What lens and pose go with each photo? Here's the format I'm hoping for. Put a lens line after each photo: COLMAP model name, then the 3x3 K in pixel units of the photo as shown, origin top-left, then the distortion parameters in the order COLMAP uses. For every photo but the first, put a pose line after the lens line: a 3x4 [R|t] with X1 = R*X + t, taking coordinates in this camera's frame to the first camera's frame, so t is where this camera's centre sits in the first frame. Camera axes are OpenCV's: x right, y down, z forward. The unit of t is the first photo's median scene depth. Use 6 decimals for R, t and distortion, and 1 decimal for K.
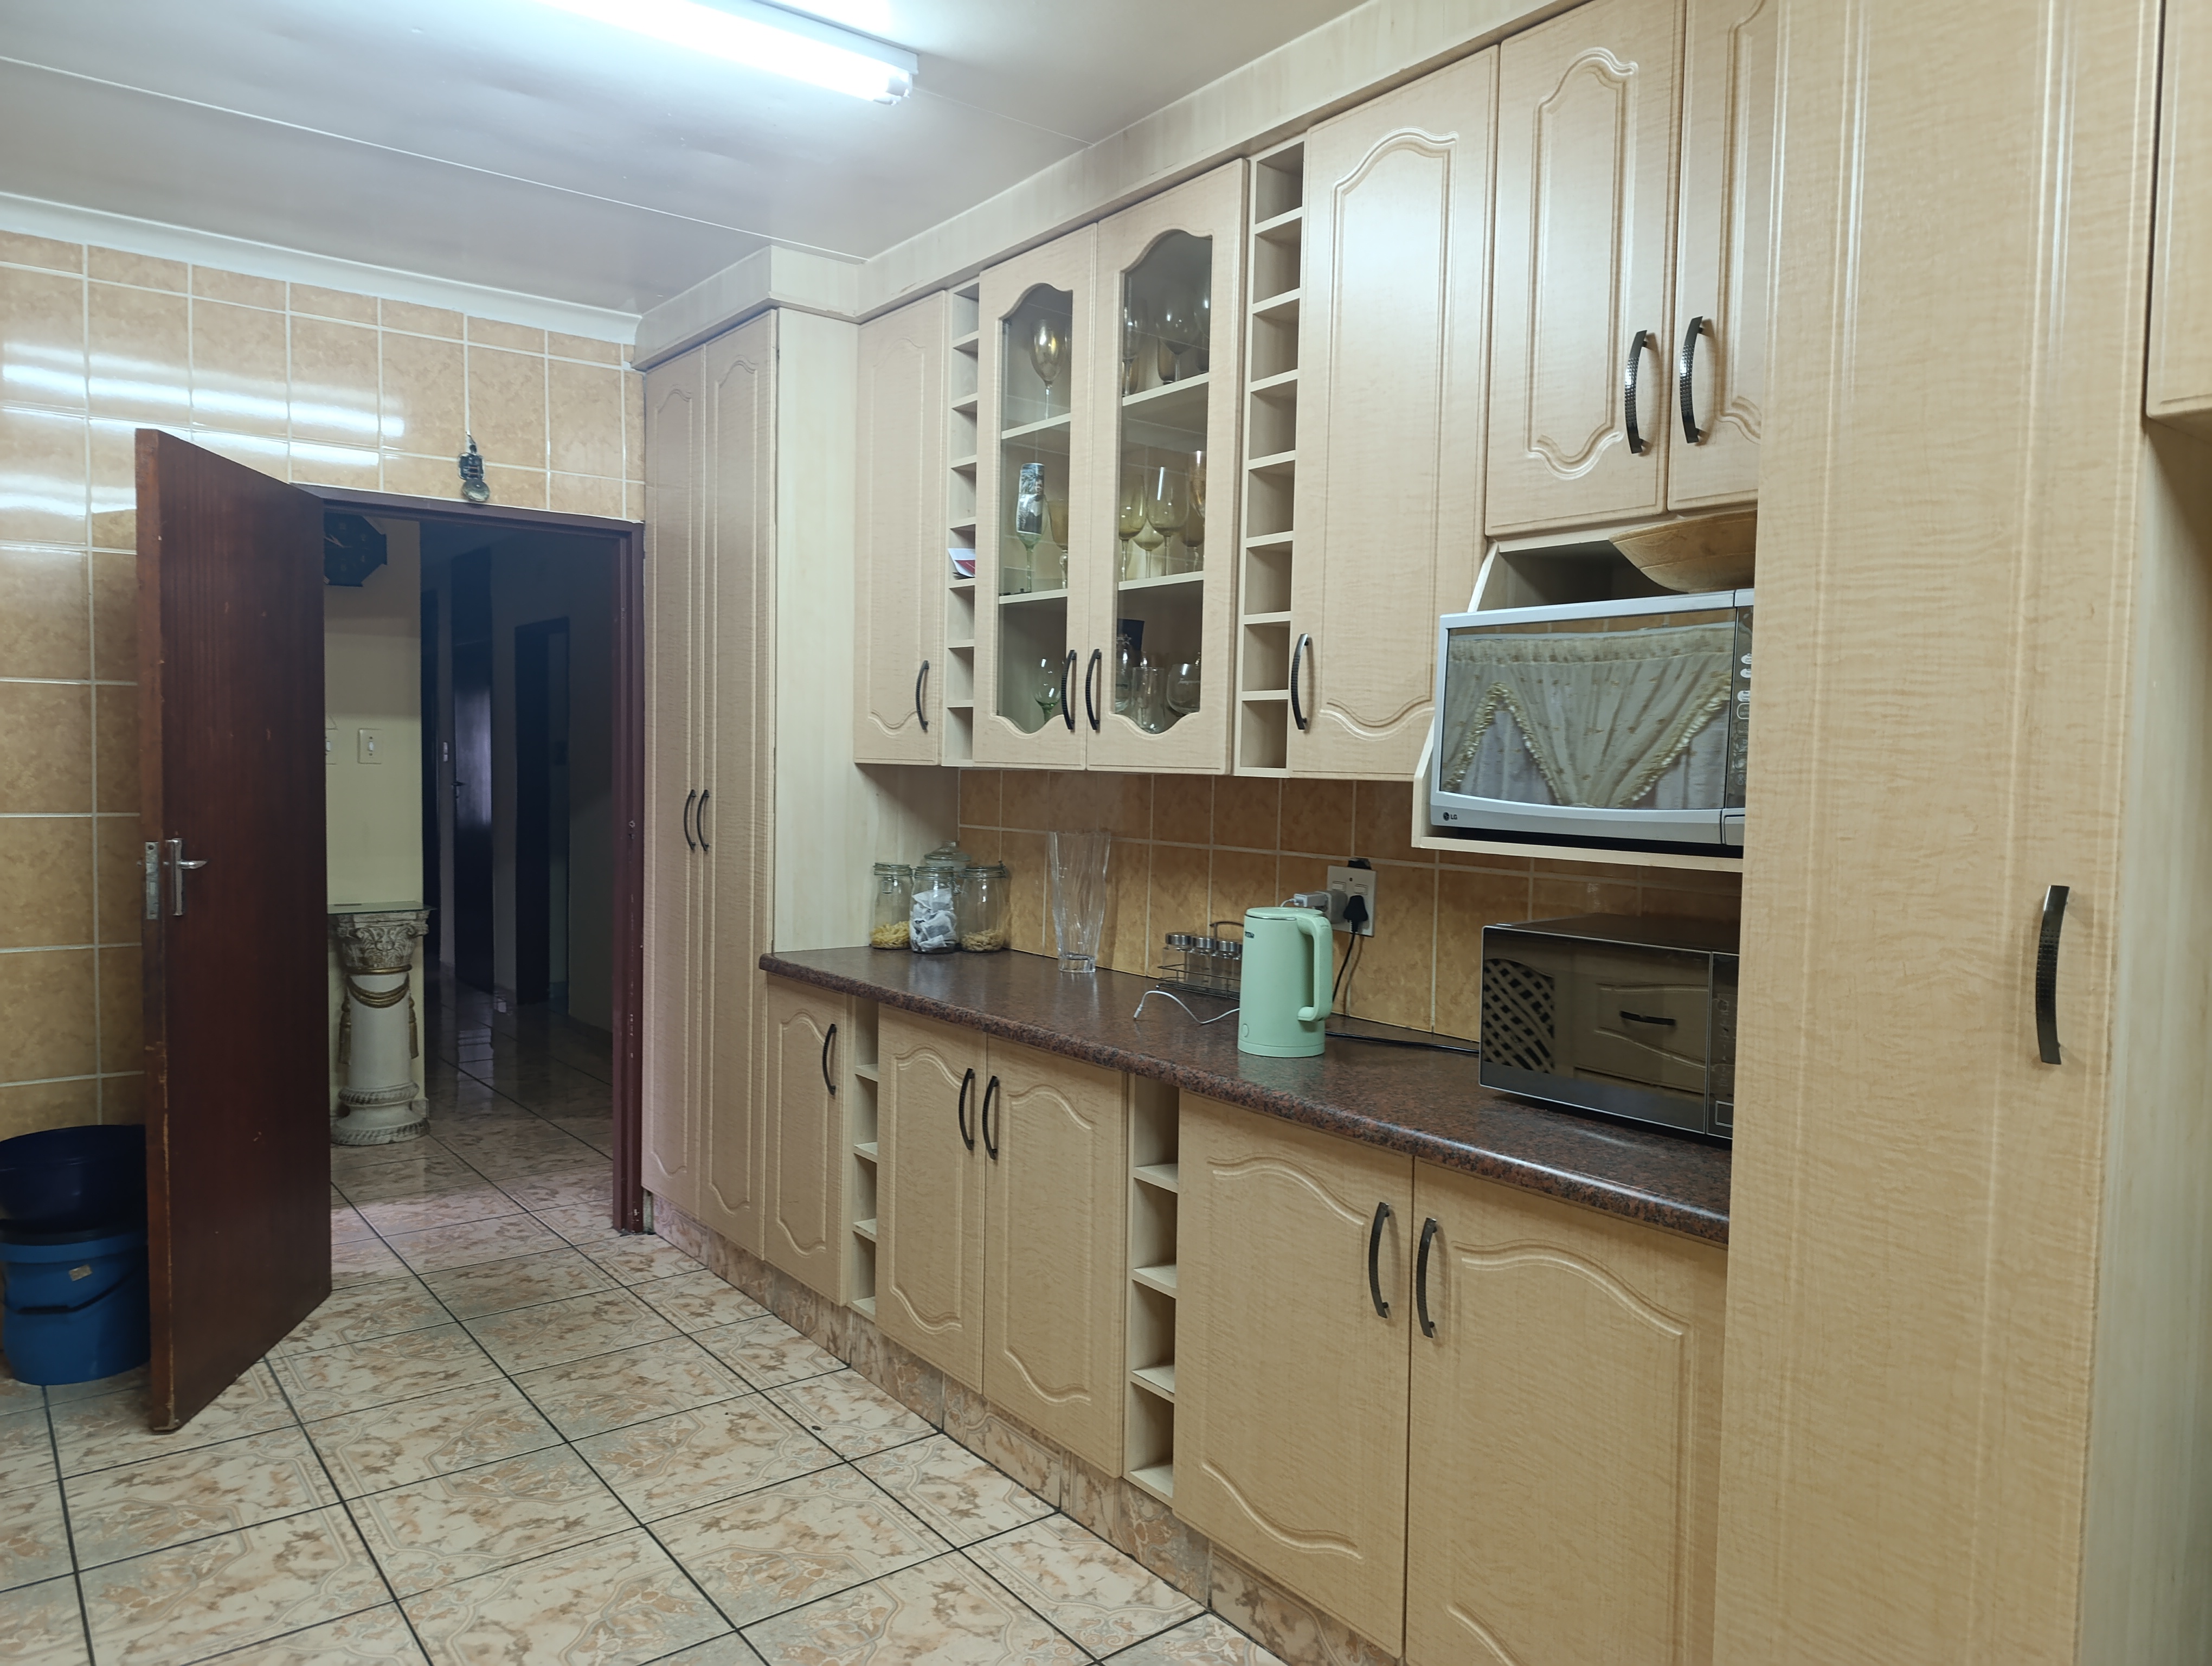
lens RADIAL K [[1502.0, 0, 1173.3], [0, 1502.0, 831.5], [0, 0, 1]] dist [0.041216, -0.044298]
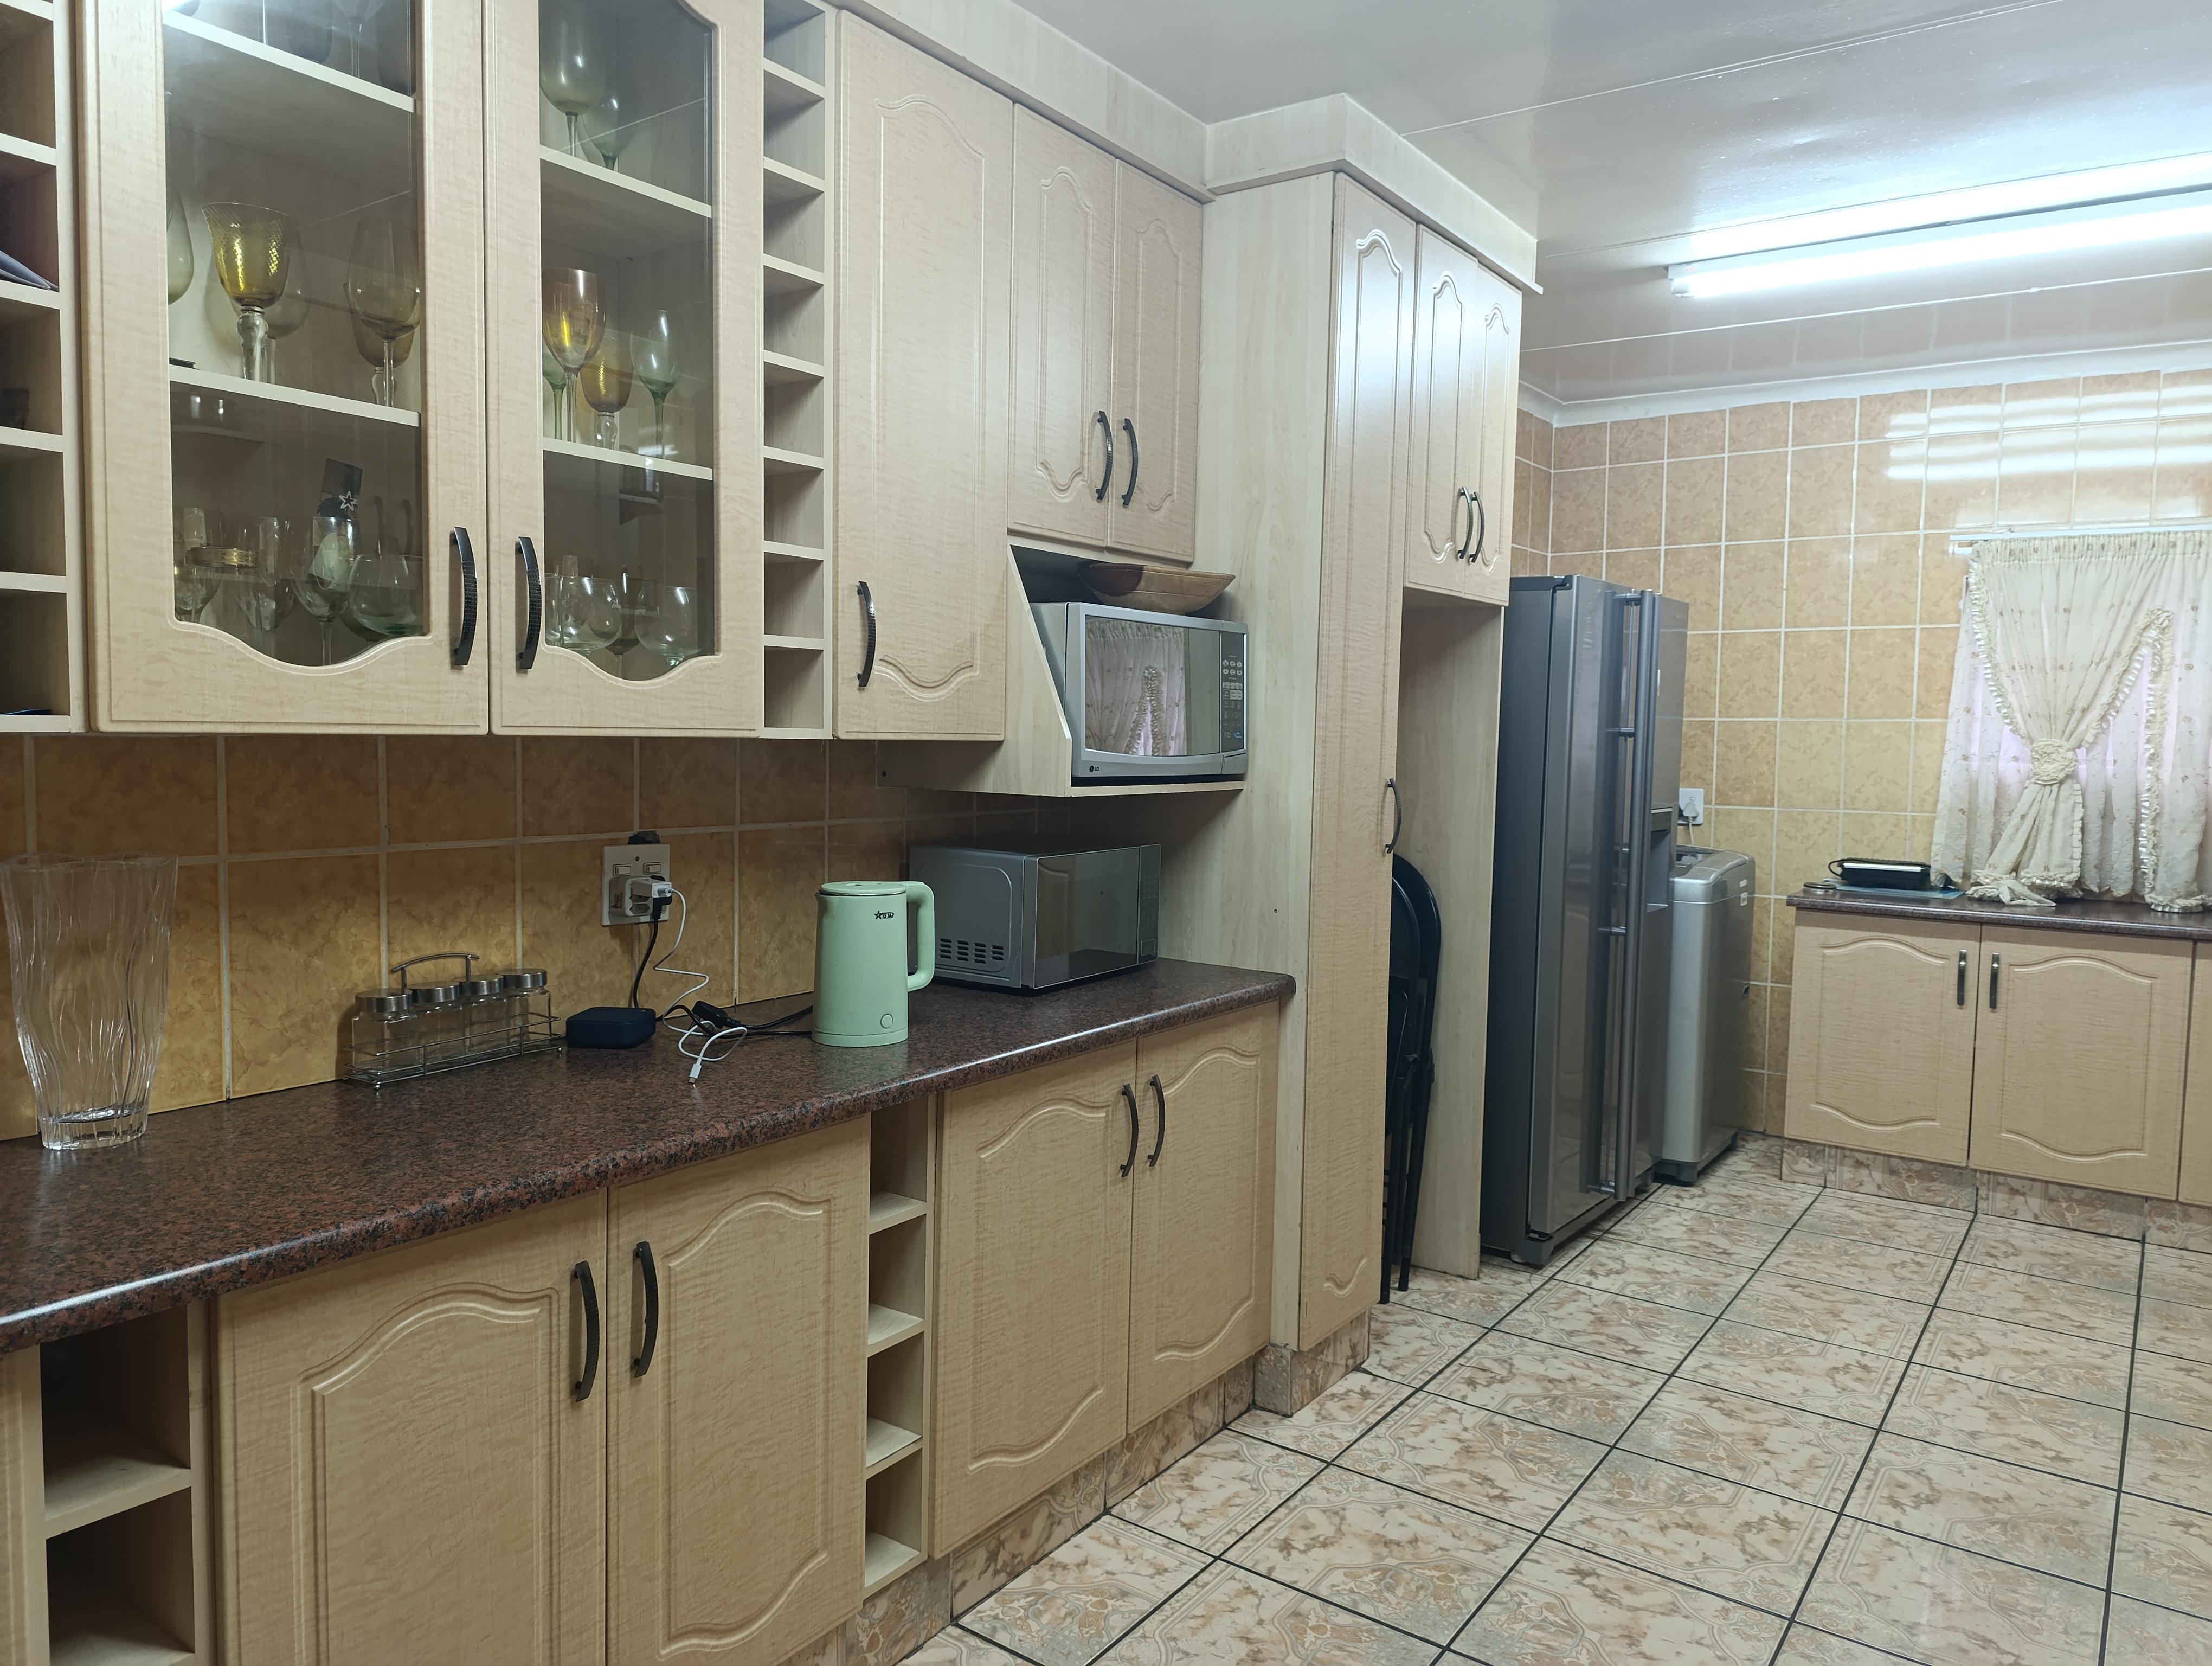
lens RADIAL K [[1502.0, 0, 1105.1], [0, 1502.0, 821.7], [0, 0, 1]] dist [0.041216, -0.044298]
pose [[-0.252295, -0.085589, 0.963858, -0.777750], [0.022552, 0.995290, 0.094283, -0.063436], [-0.967388, 0.045524, -0.249176, 1.002485]]
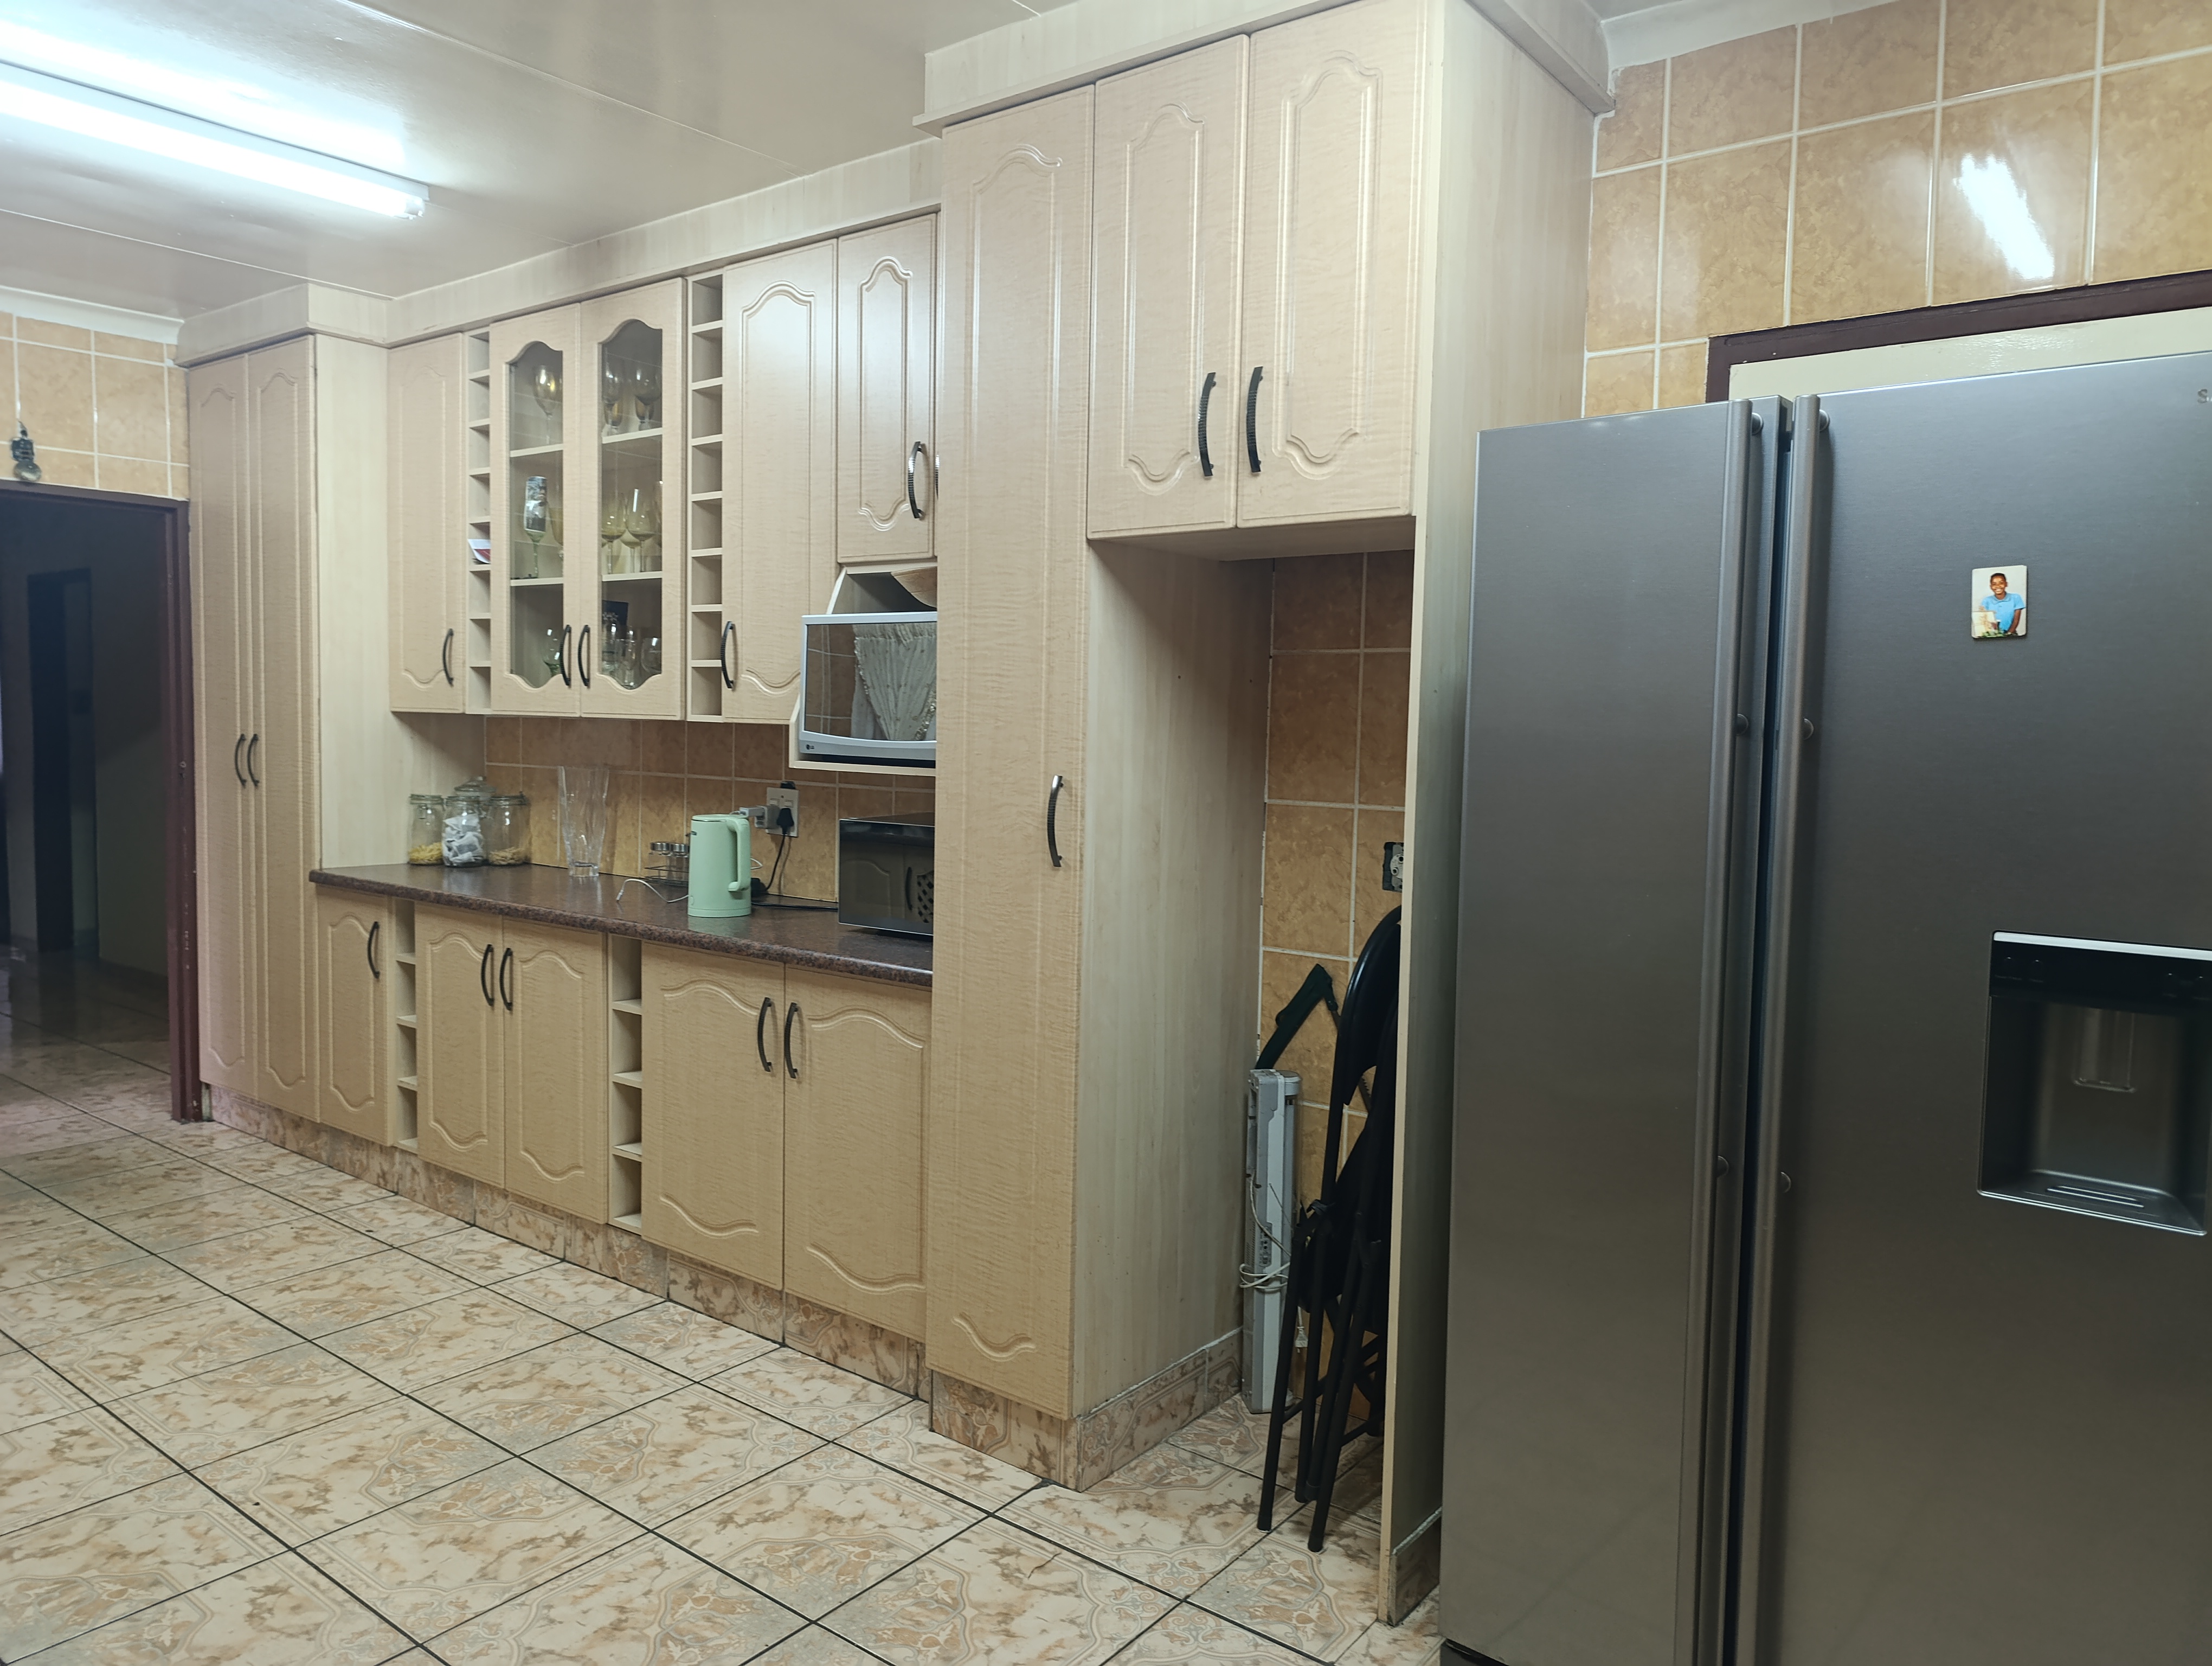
lens RADIAL K [[1502.0, 0, 1097.6], [0, 1502.0, 820.6], [0, 0, 1]] dist [0.041216, -0.044298]
pose [[0.975105, -0.013939, 0.221304, 0.098964], [0.008393, 0.999627, 0.025983, 0.021219], [-0.221583, -0.023479, 0.974859, -0.432687]]
